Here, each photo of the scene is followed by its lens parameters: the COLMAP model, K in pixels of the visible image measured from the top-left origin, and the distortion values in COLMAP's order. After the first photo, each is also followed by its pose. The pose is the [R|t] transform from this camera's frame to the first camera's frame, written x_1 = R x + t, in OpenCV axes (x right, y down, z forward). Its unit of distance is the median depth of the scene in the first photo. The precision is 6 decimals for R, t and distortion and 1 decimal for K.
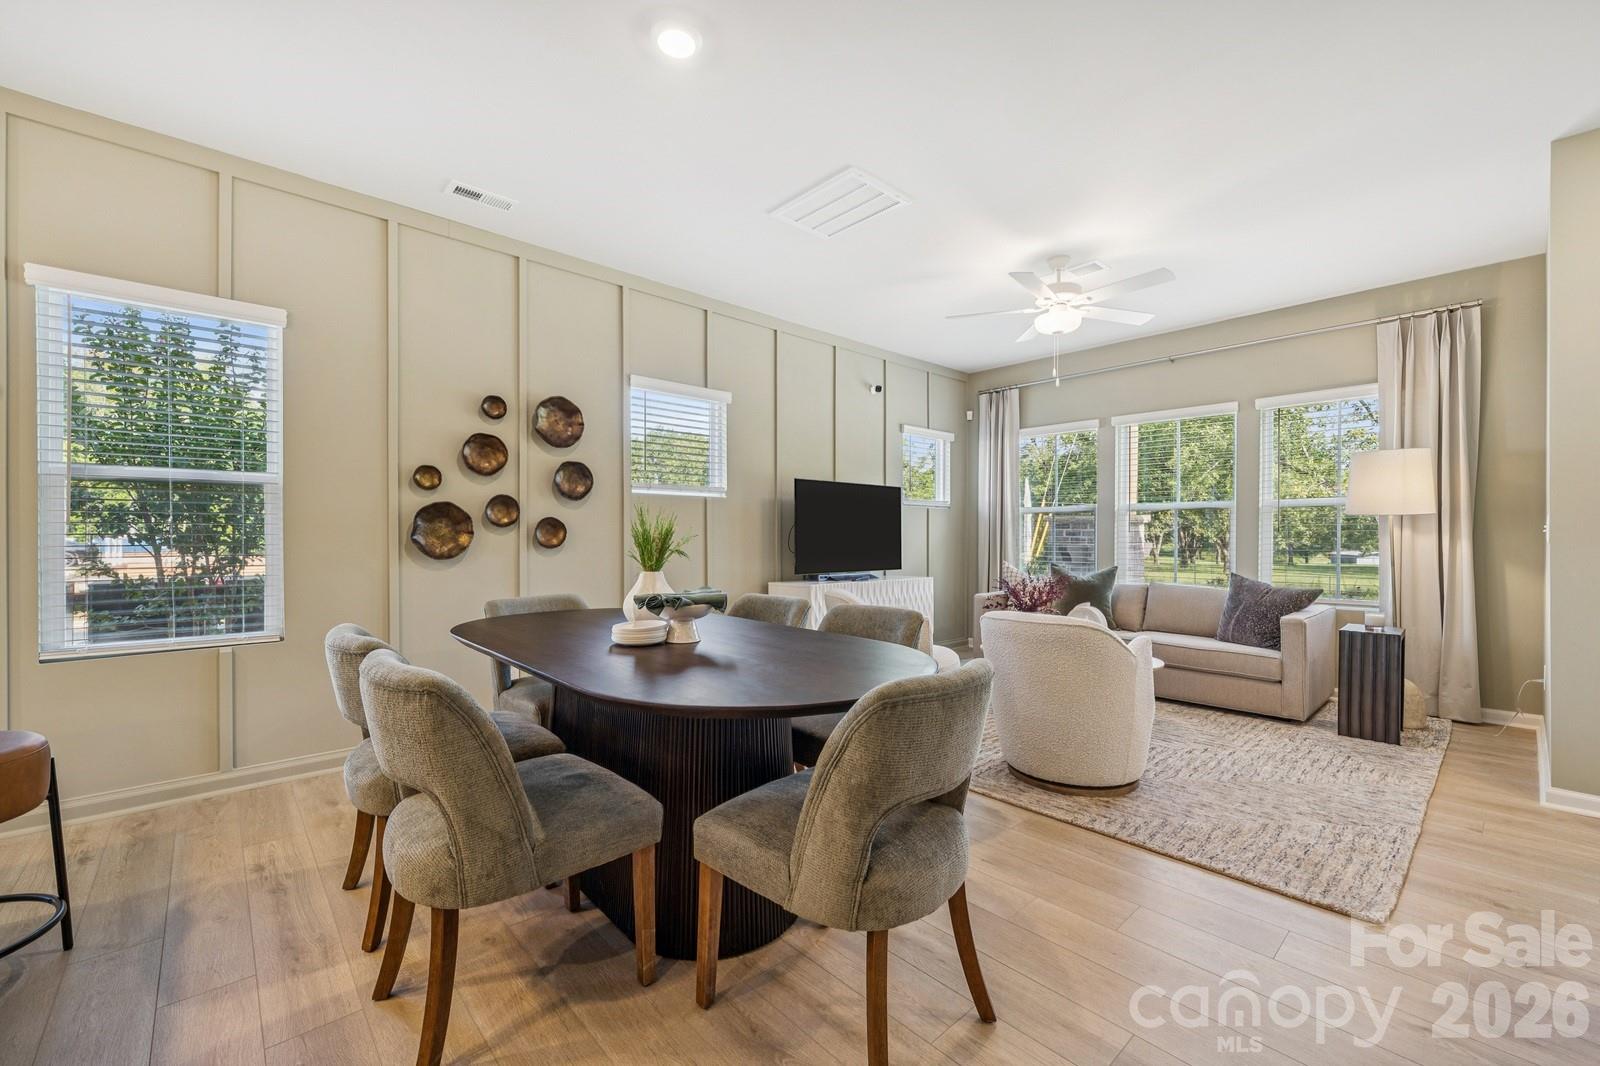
lens RADIAL K [[656.4, 0, 801.7], [0, 656.4, 544.5], [0, 0, 1]] dist [0.000400, -0.000178]
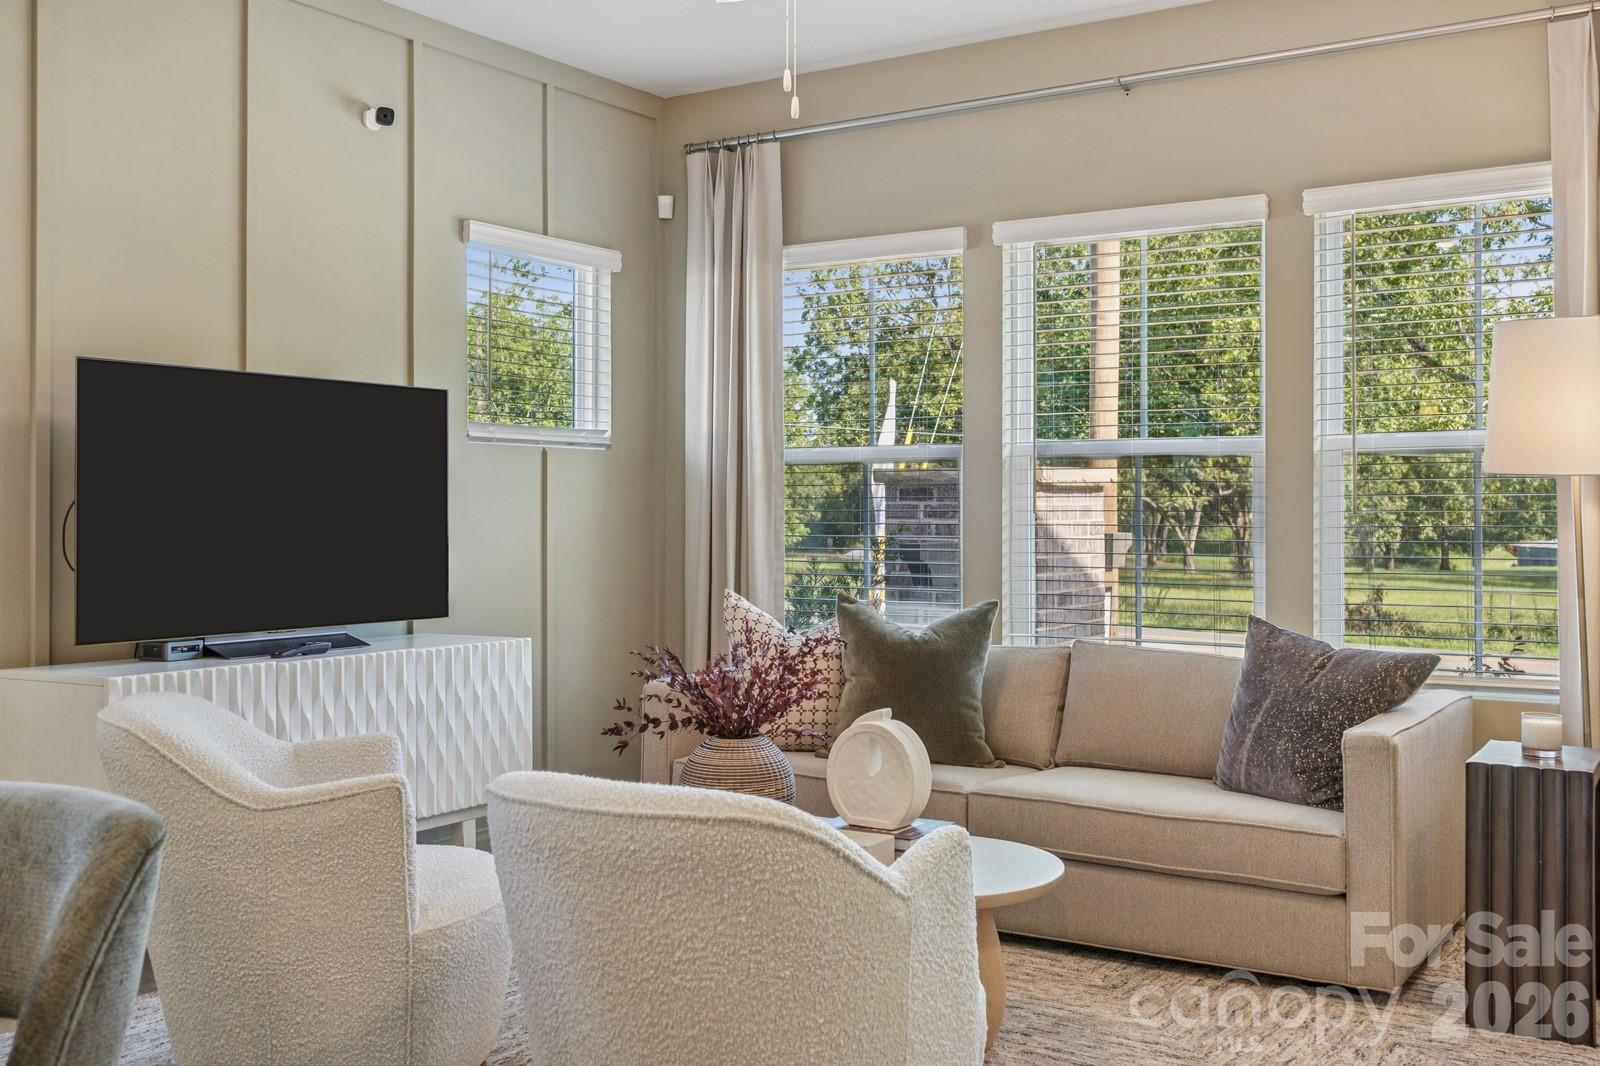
lens RADIAL K [[1577.5, 0, 801.1], [0, 1577.5, 516.4], [0, 0, 1]] dist [0.004904, 0.000000]
pose [[0.968466, -0.002739, 0.249130, 0.168908], [0.005160, 0.999946, -0.009063, -0.012284], [-0.249091, 0.010063, 0.968428, 0.150191]]
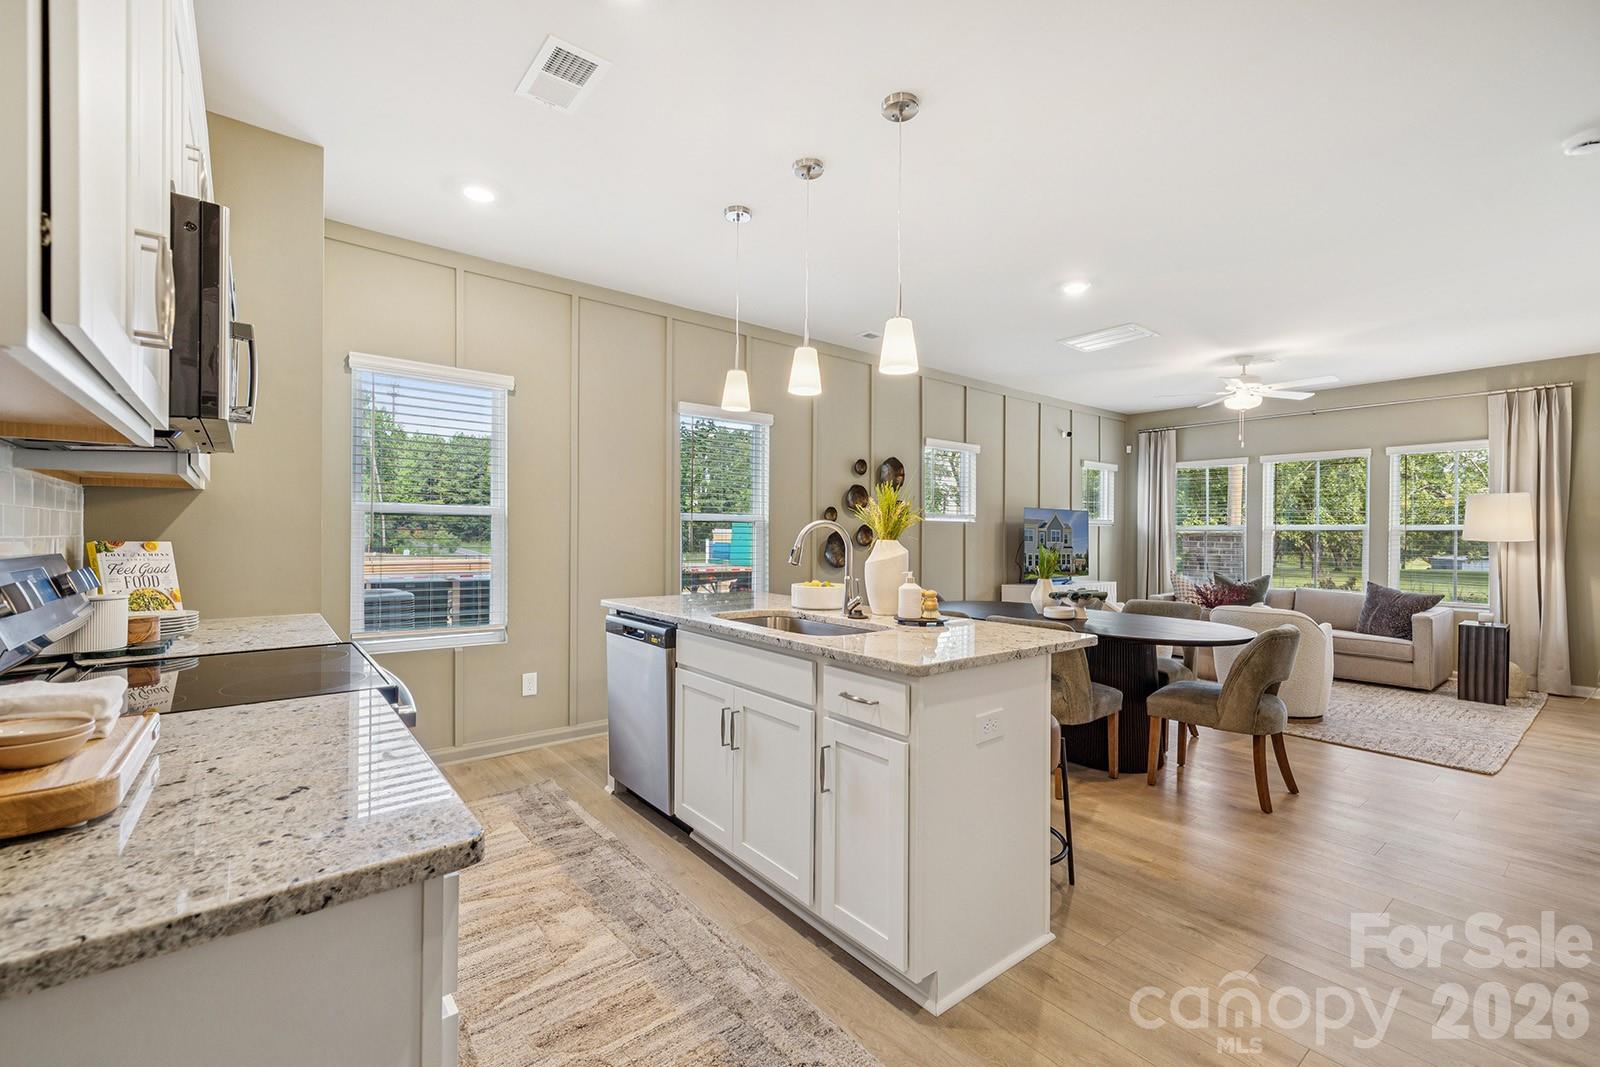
lens RADIAL K [[684.3, 0, 798.9], [0, 684.3, 538.0], [0, 0, 1]] dist [0.009781, 0.000234]
pose [[0.997992, 0.007649, -0.062877, -0.449509], [-0.008065, 0.999947, -0.006370, -0.030181], [0.062825, 0.006865, 0.998001, -0.508932]]
